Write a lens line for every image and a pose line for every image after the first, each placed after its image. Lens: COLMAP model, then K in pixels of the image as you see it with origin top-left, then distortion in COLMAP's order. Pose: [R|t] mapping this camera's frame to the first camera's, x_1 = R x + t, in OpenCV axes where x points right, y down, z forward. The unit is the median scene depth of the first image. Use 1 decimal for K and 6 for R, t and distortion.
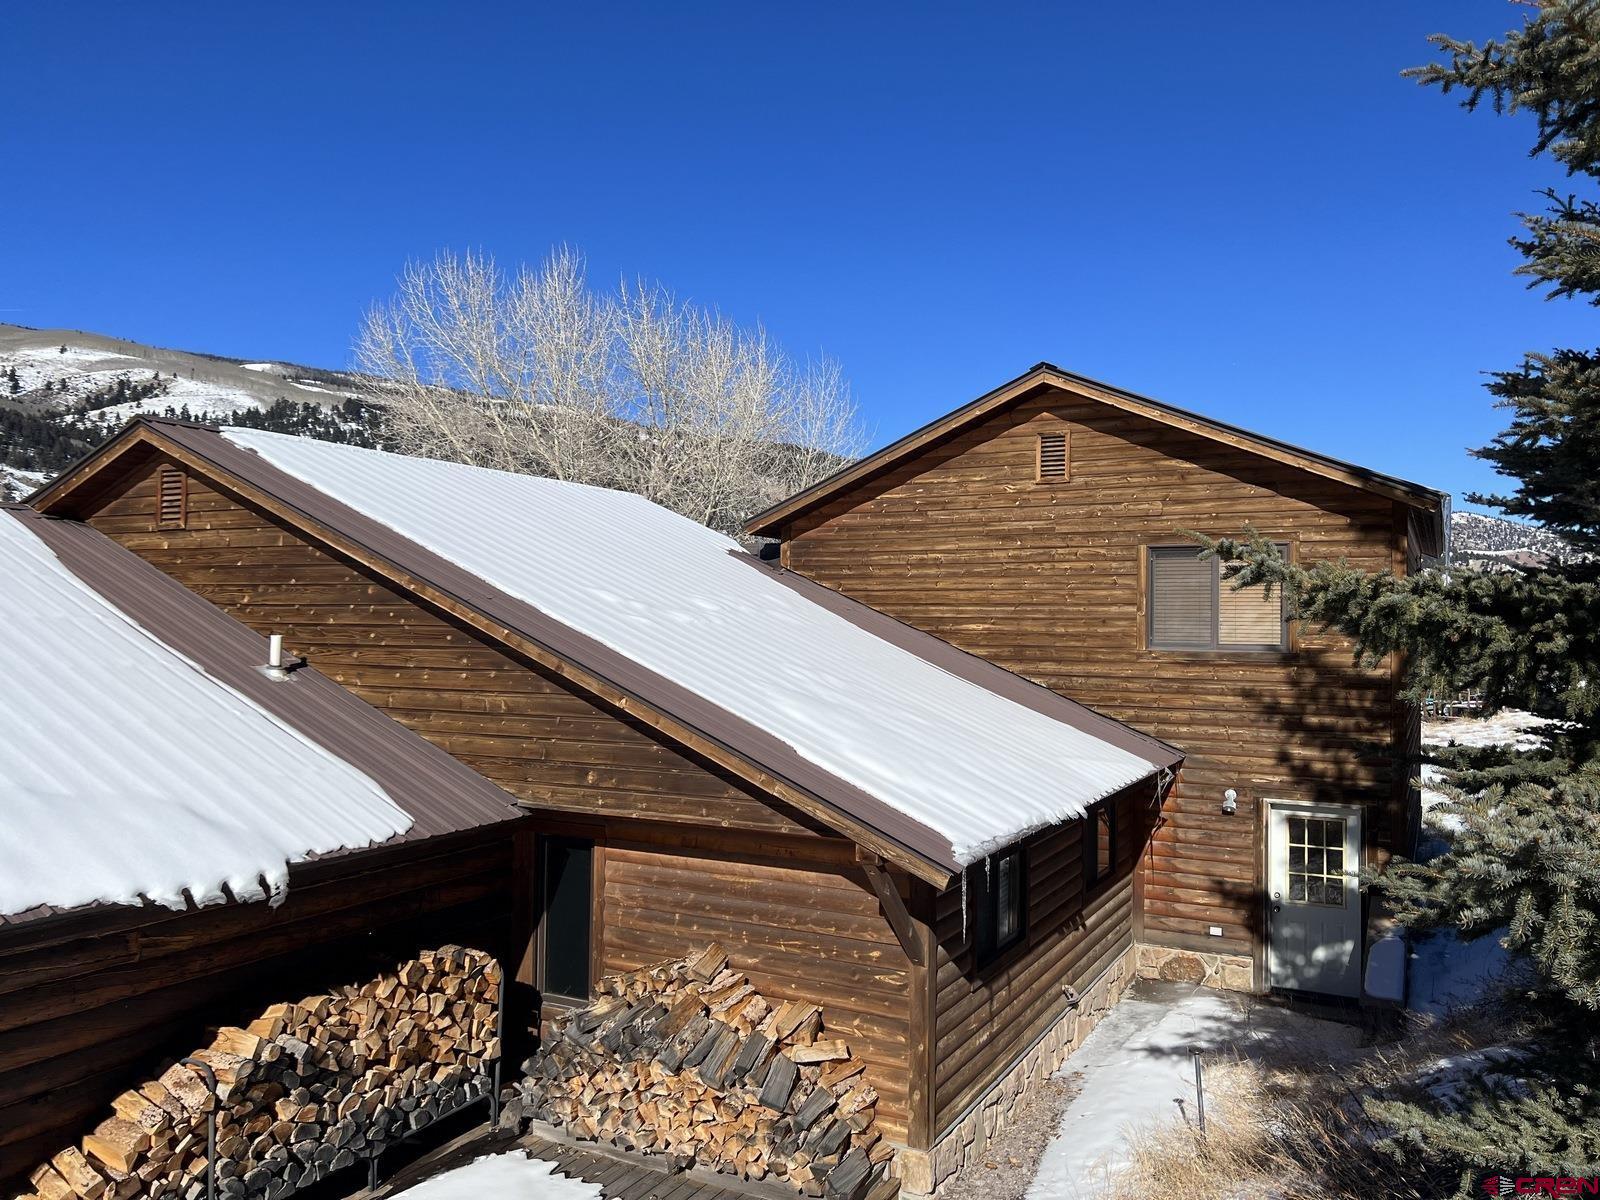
lens RADIAL K [[1203.3, 0, 800.0], [0, 1203.3, 600.0], [0, 0, 1]] dist [0.045699, -0.039447]
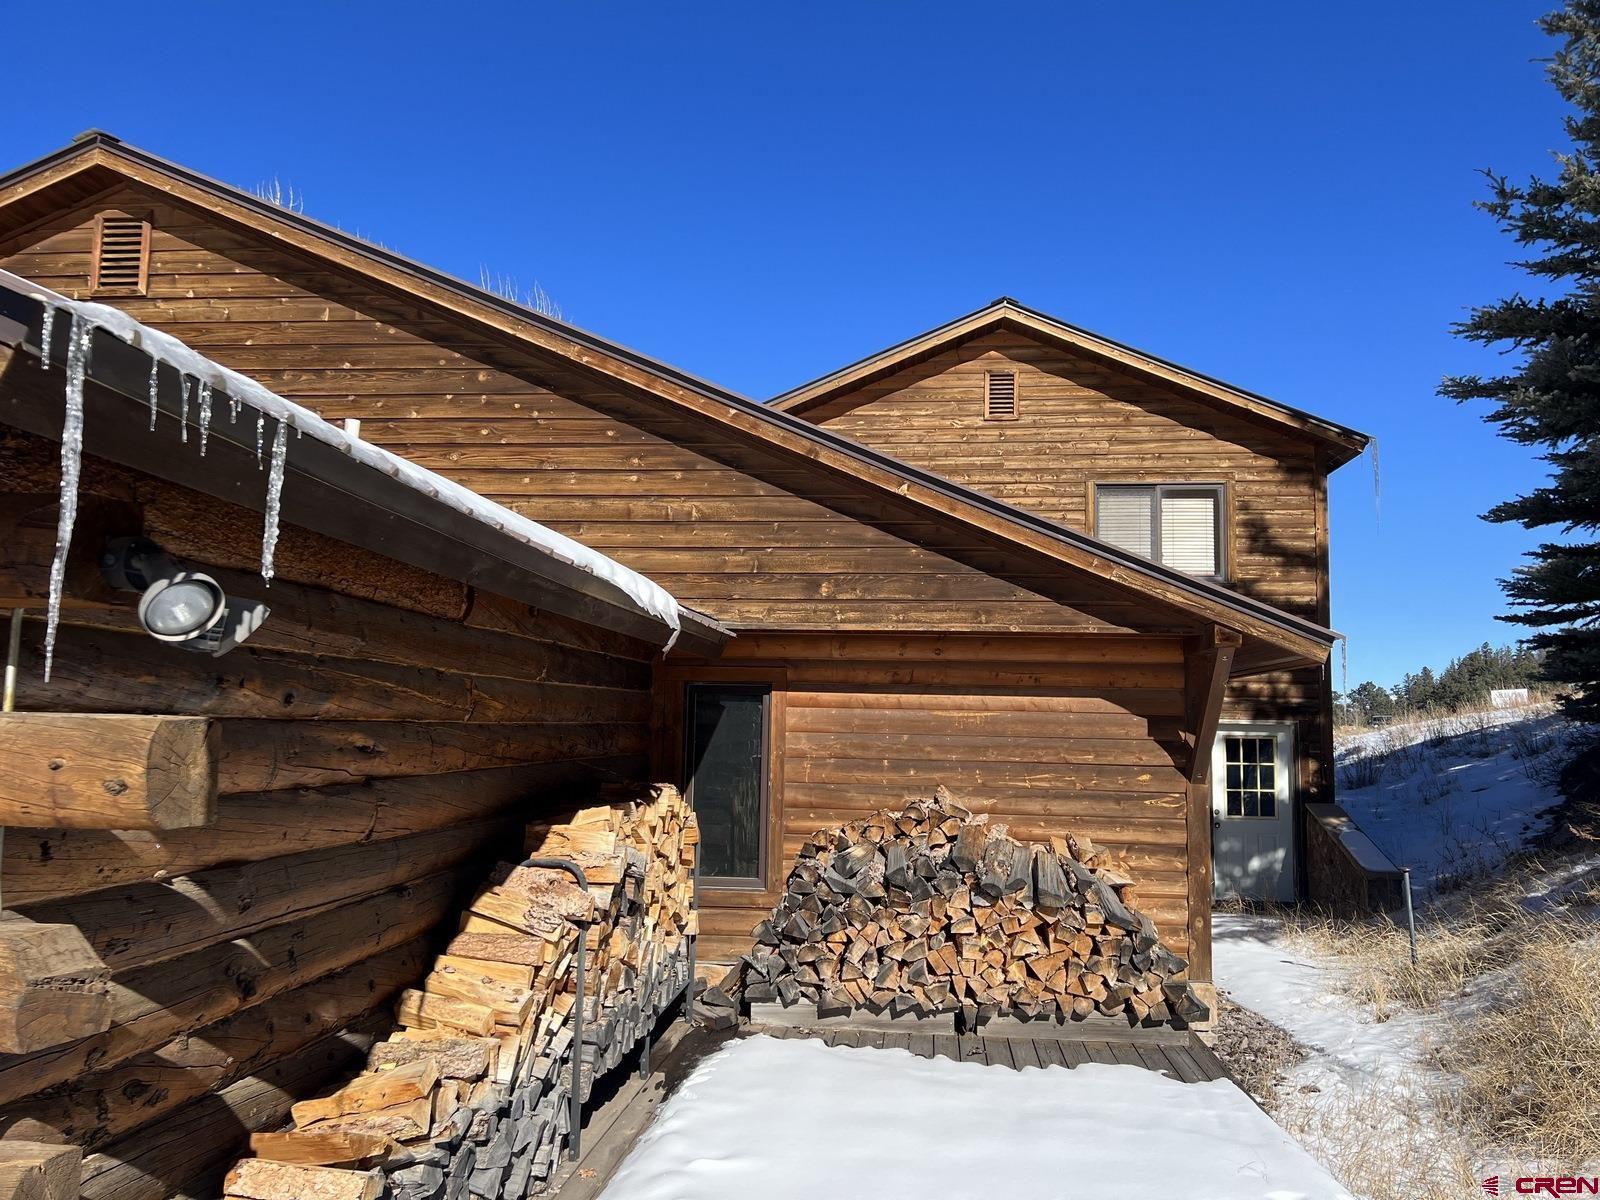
lens RADIAL K [[1198.2, 0, 810.4], [0, 1198.2, 601.8], [0, 0, 1]] dist [0.063366, -0.065287]
pose [[0.925337, 0.046135, 0.376328, -0.348494], [-0.016965, 0.996613, -0.080463, 0.155728], [-0.378766, 0.068071, 0.922986, 0.152679]]
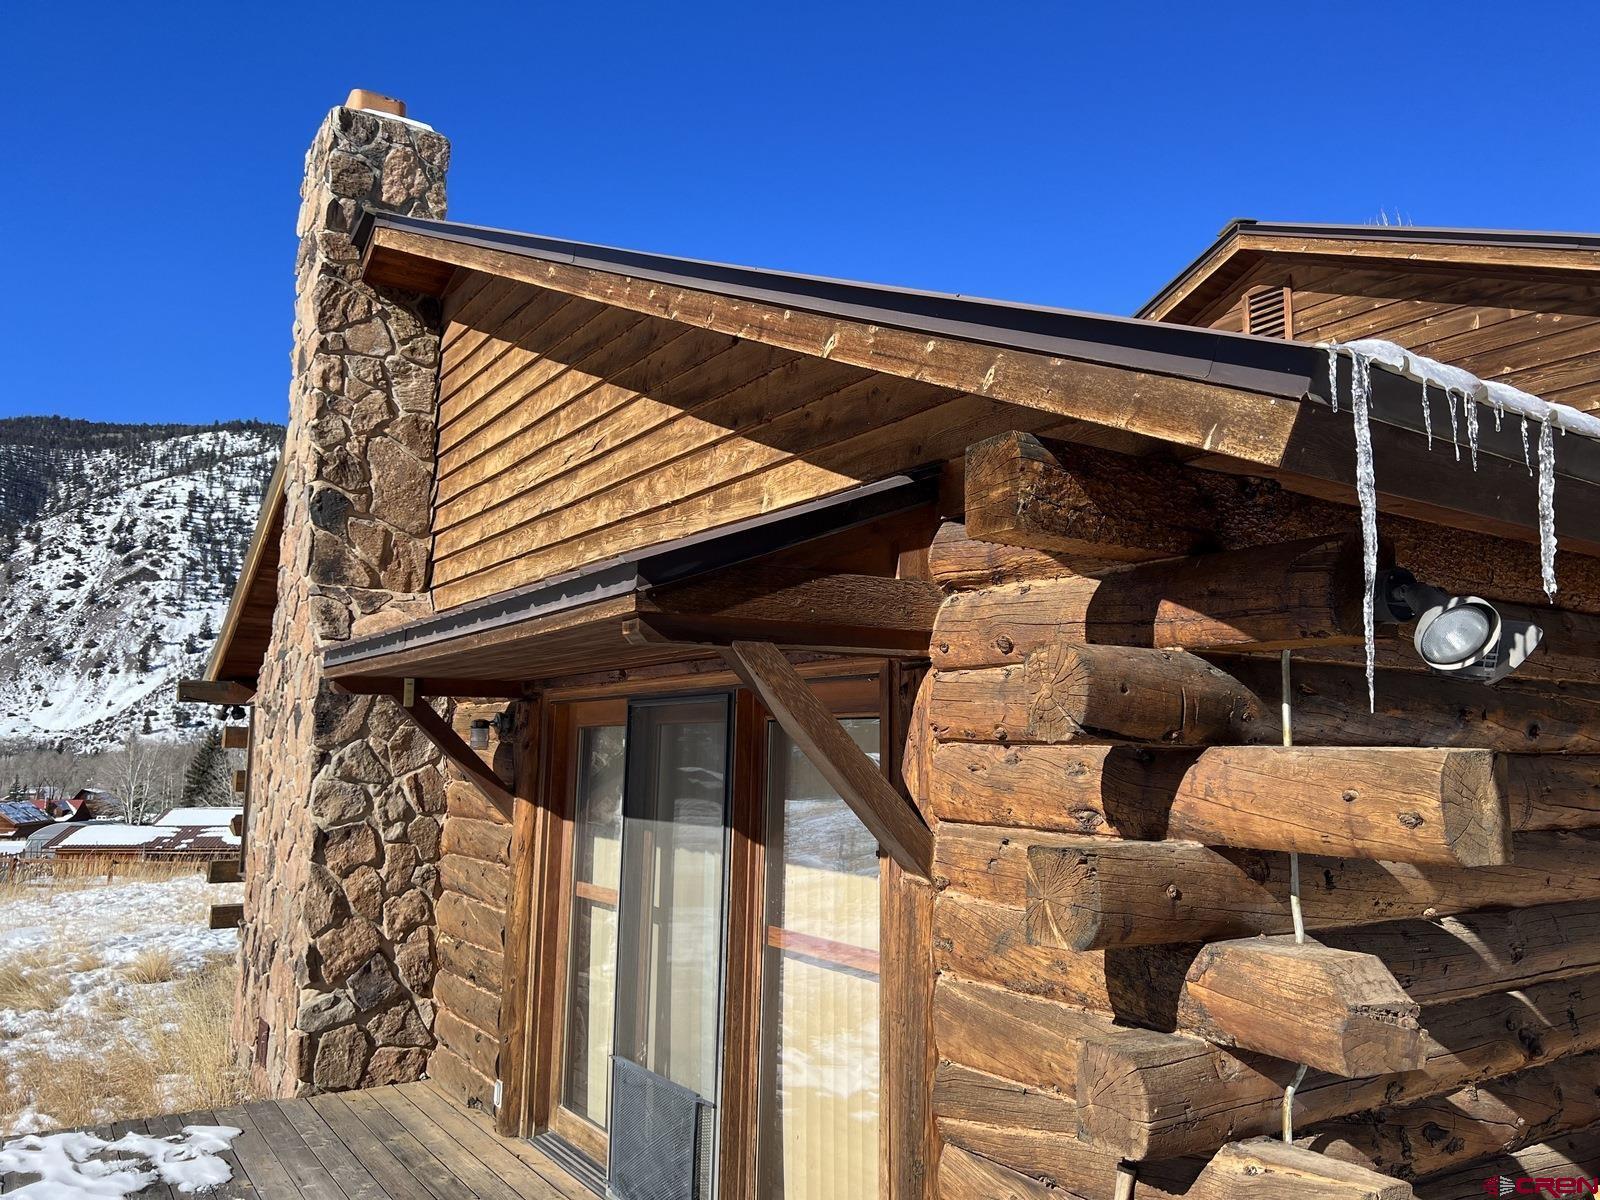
lens RADIAL K [[1198.2, 0, 810.4], [0, 1198.2, 601.8], [0, 0, 1]] dist [0.063366, -0.065287]
pose [[0.882014, -0.063890, -0.466872, -0.370000], [0.013090, 0.993706, -0.111256, 0.157341], [0.471042, 0.092018, 0.877298, 0.159456]]
